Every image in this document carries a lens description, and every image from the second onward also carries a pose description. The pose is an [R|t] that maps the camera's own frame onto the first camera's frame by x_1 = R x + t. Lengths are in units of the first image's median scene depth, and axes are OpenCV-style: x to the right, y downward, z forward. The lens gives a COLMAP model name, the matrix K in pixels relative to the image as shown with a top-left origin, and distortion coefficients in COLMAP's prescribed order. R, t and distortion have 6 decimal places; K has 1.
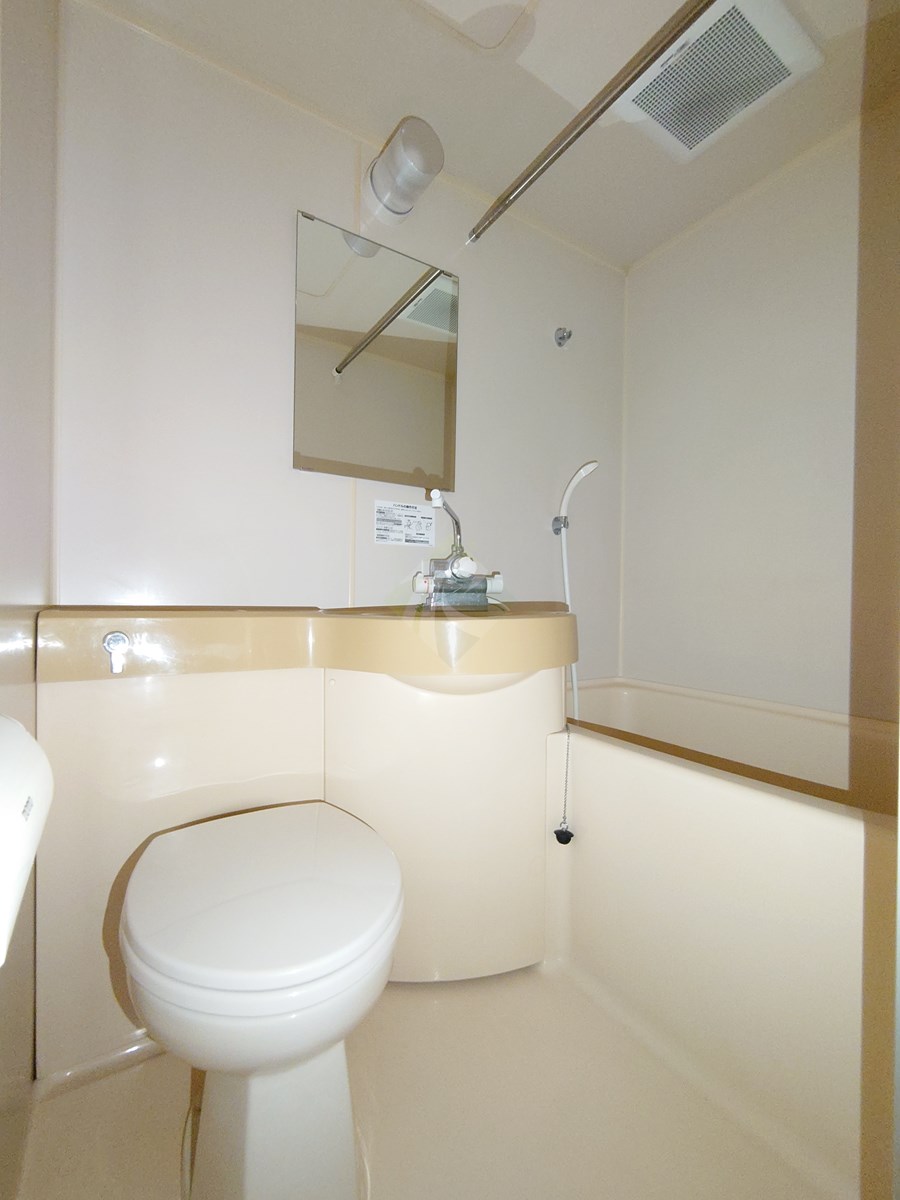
lens RADIAL K [[519.3, 0, 448.0], [0, 519.3, 598.6], [0, 0, 1]] dist [0.012696, -0.002158]
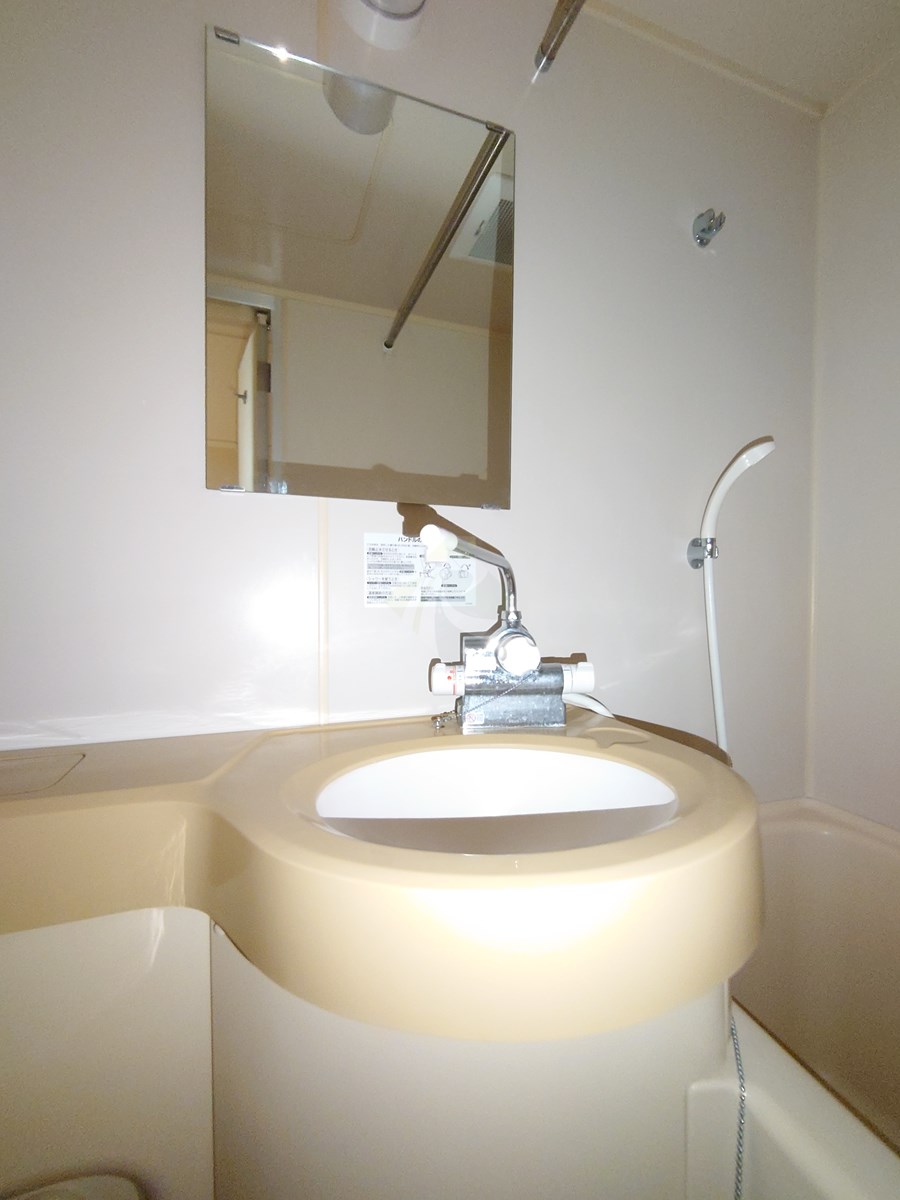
lens RADIAL K [[519.3, 0, 455.0], [0, 519.3, 597.5], [0, 0, 1]] dist [0.012696, -0.002158]
pose [[0.977925, -0.004188, -0.208913, 0.077254], [0.007058, 0.999891, 0.012996, -0.120576], [0.208836, -0.014184, 0.977848, 0.436689]]
